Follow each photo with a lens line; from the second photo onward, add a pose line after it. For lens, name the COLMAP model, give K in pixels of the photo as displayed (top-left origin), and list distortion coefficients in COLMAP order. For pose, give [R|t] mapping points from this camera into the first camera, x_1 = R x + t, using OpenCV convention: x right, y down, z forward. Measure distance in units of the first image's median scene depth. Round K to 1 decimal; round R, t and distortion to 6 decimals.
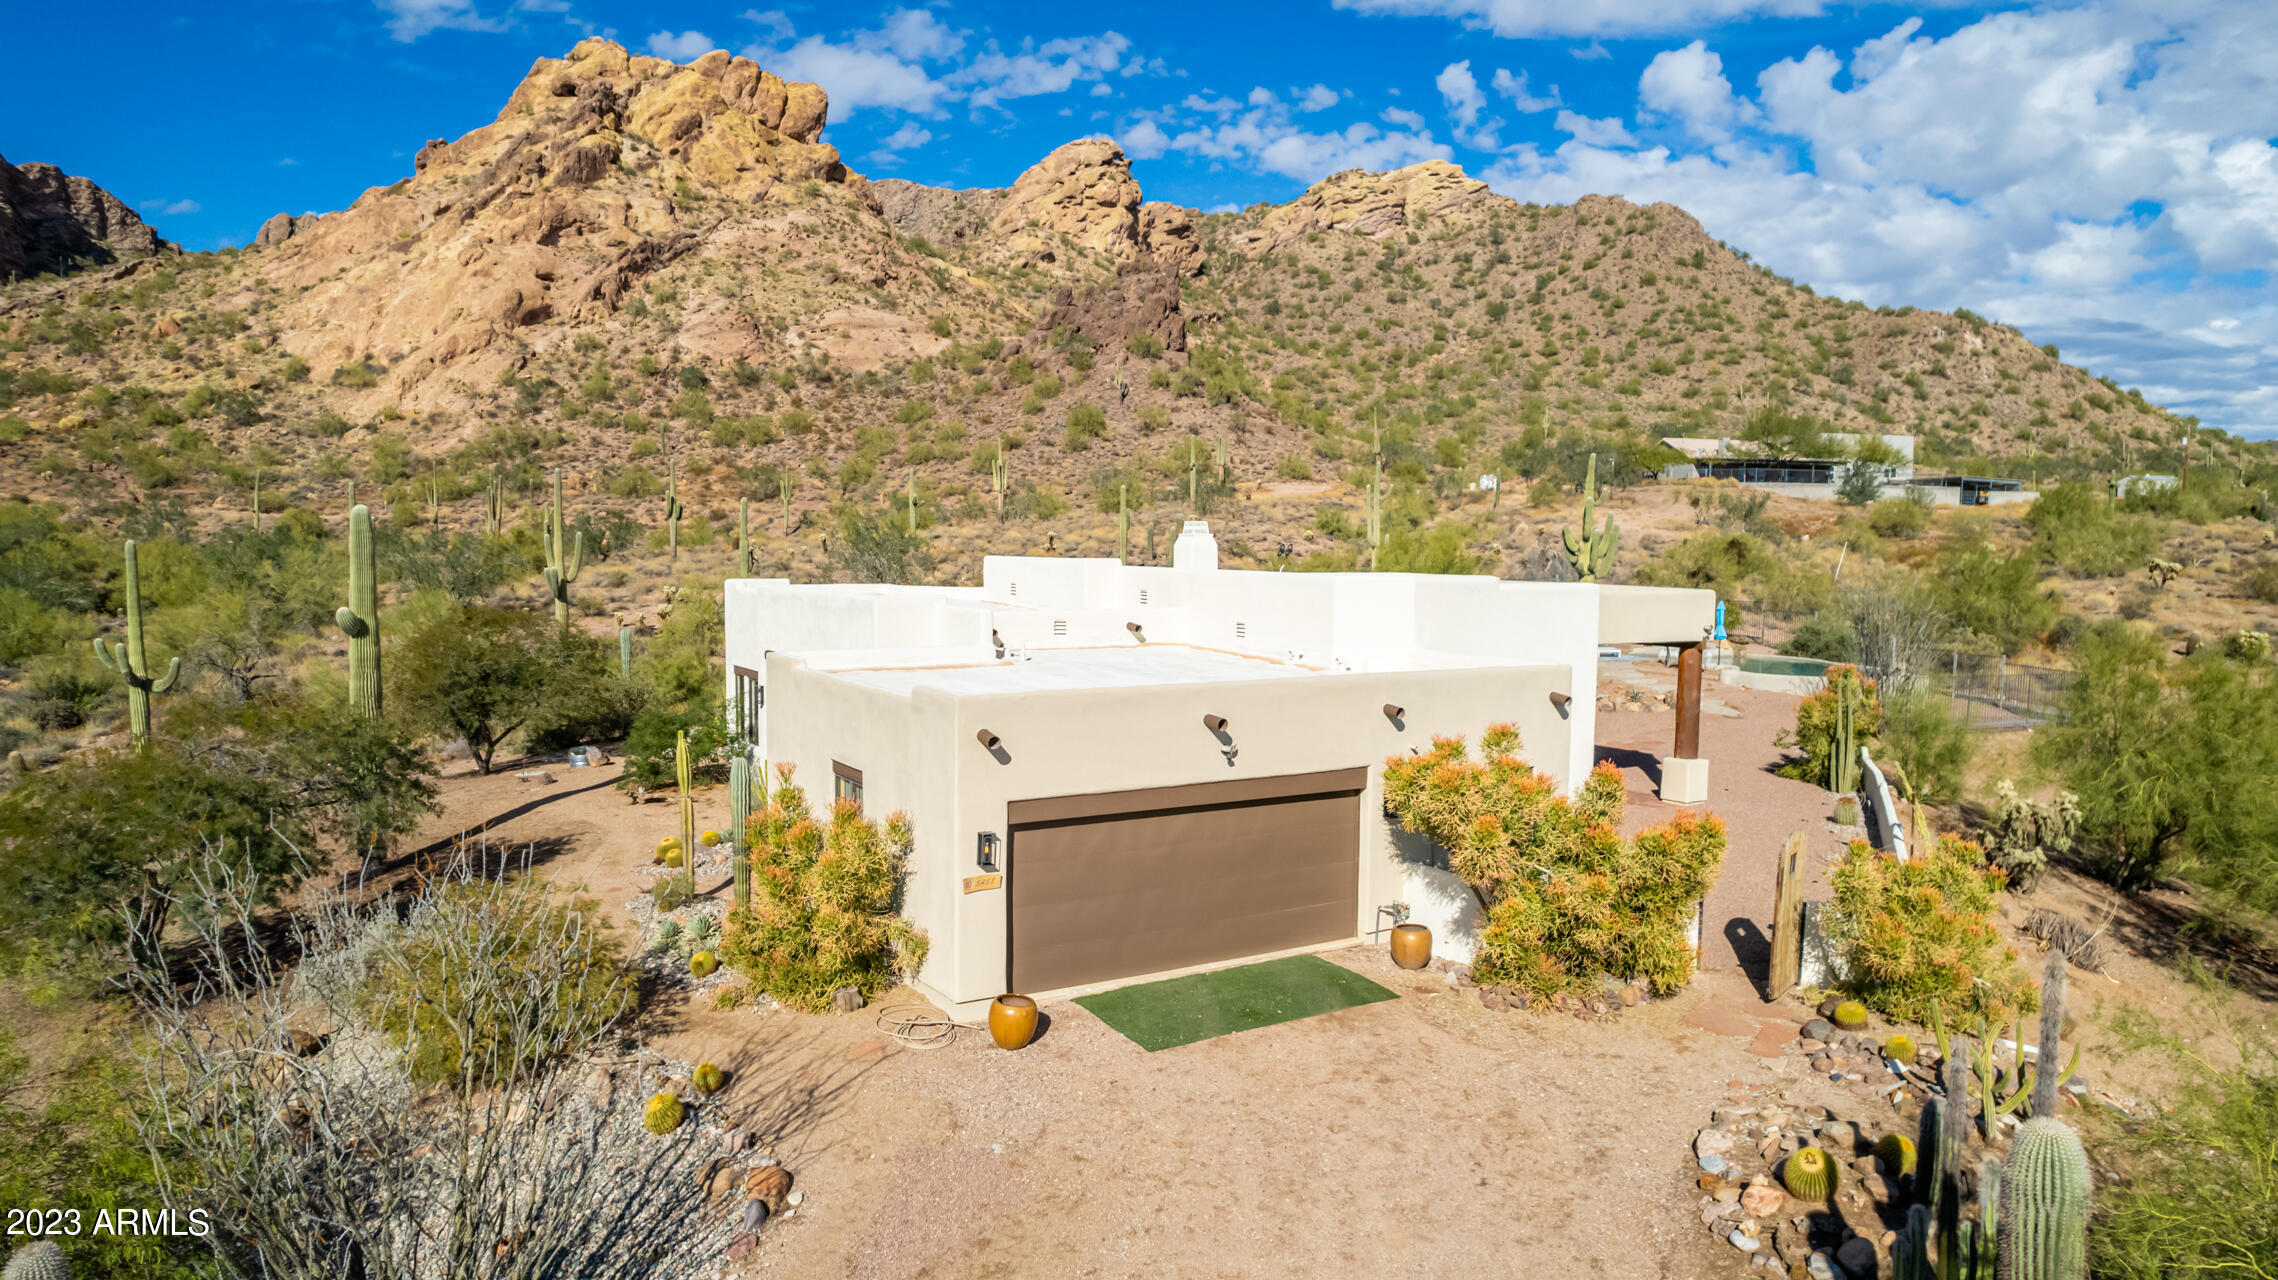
lens RADIAL K [[1489.2, 0, 1143.6], [0, 1489.2, 639.1], [0, 0, 1]] dist [-0.077484, 0.075745]
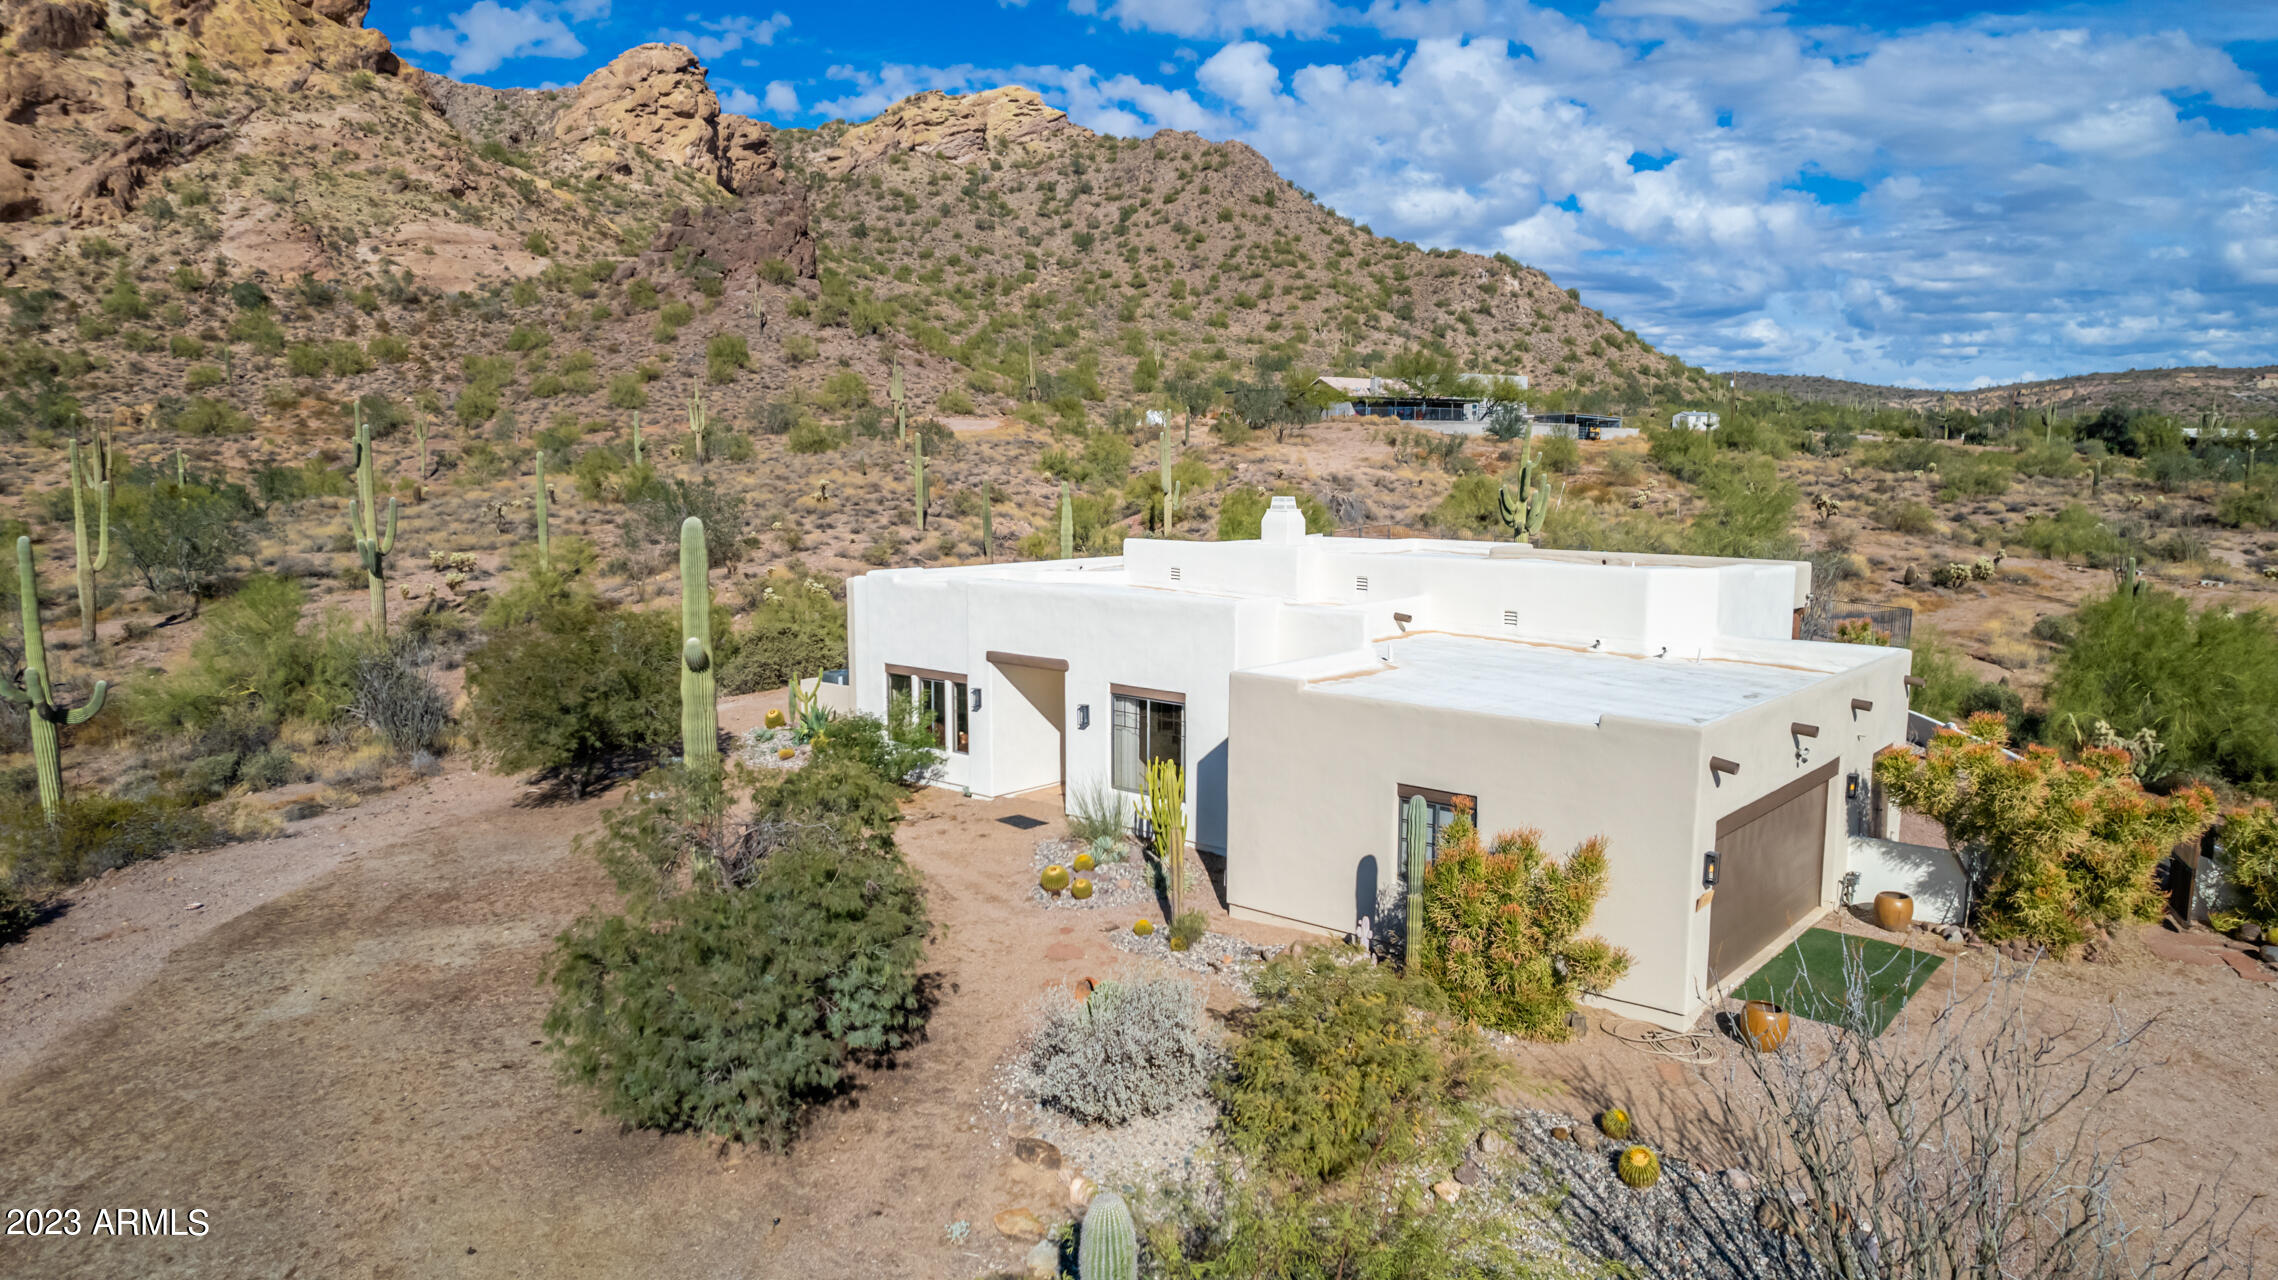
lens RADIAL K [[1489.2, 0, 1145.2], [0, 1489.2, 637.8], [0, 0, 1]] dist [-0.077484, 0.075745]
pose [[0.953543, -0.042237, 0.298281, -0.054467], [0.027201, 0.998150, 0.054384, -0.006088], [-0.300026, -0.043744, 0.952928, 0.008965]]
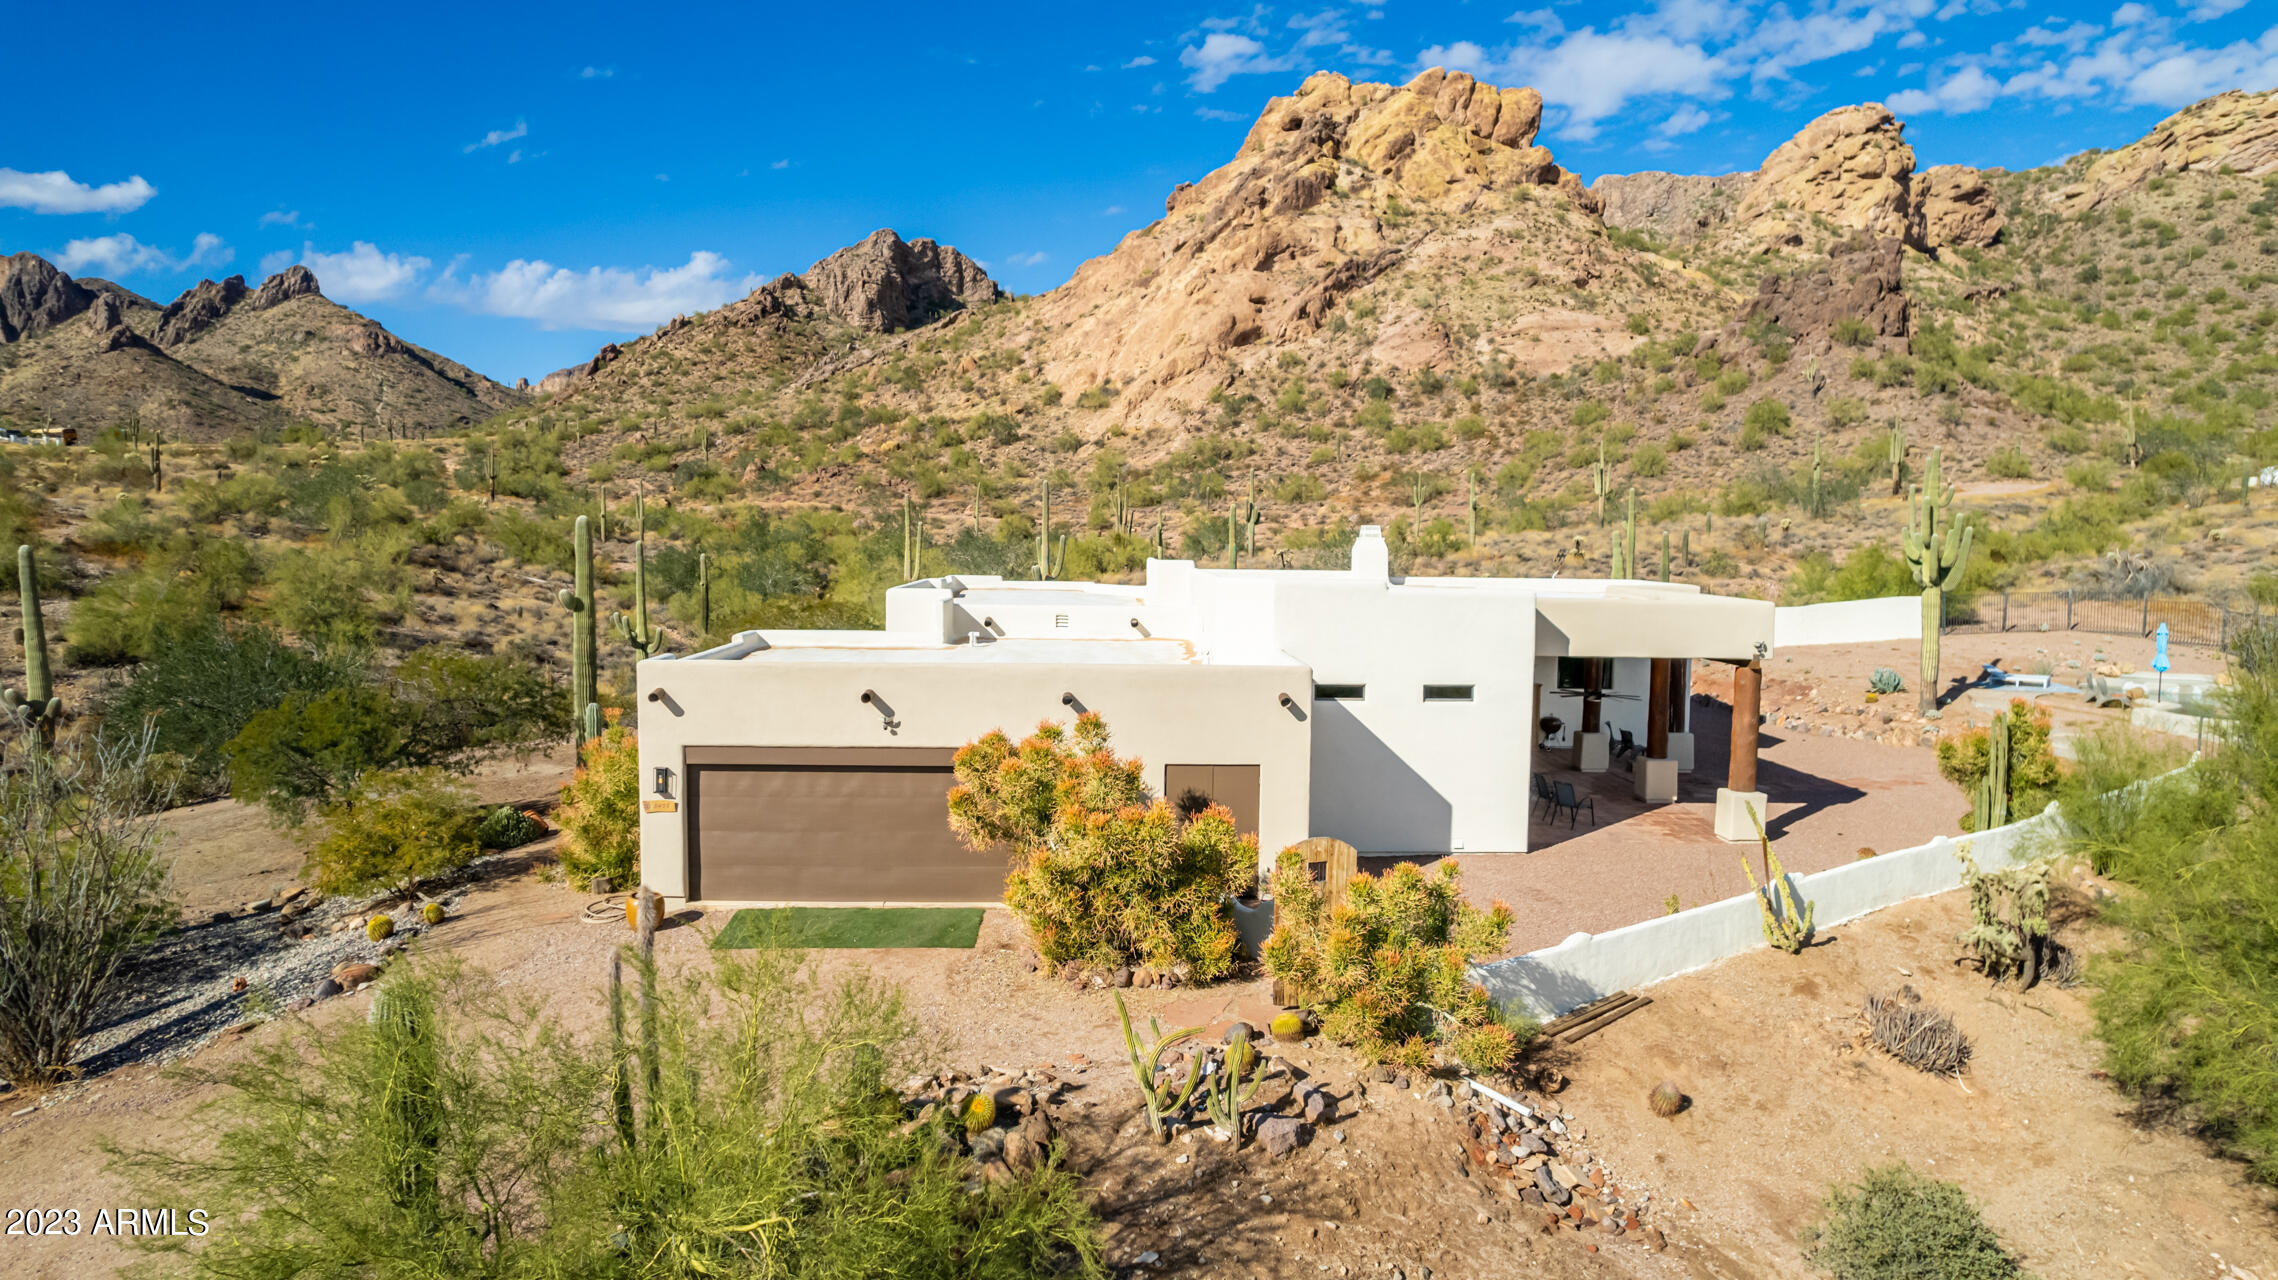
lens RADIAL K [[1489.2, 0, 1131.5], [0, 1489.2, 644.7], [0, 0, 1]] dist [-0.077484, 0.075745]
pose [[0.865235, 0.037155, -0.499989, 0.060596], [-0.036800, 0.999267, 0.010575, -0.000383], [0.500015, 0.009250, 0.865967, 0.005844]]
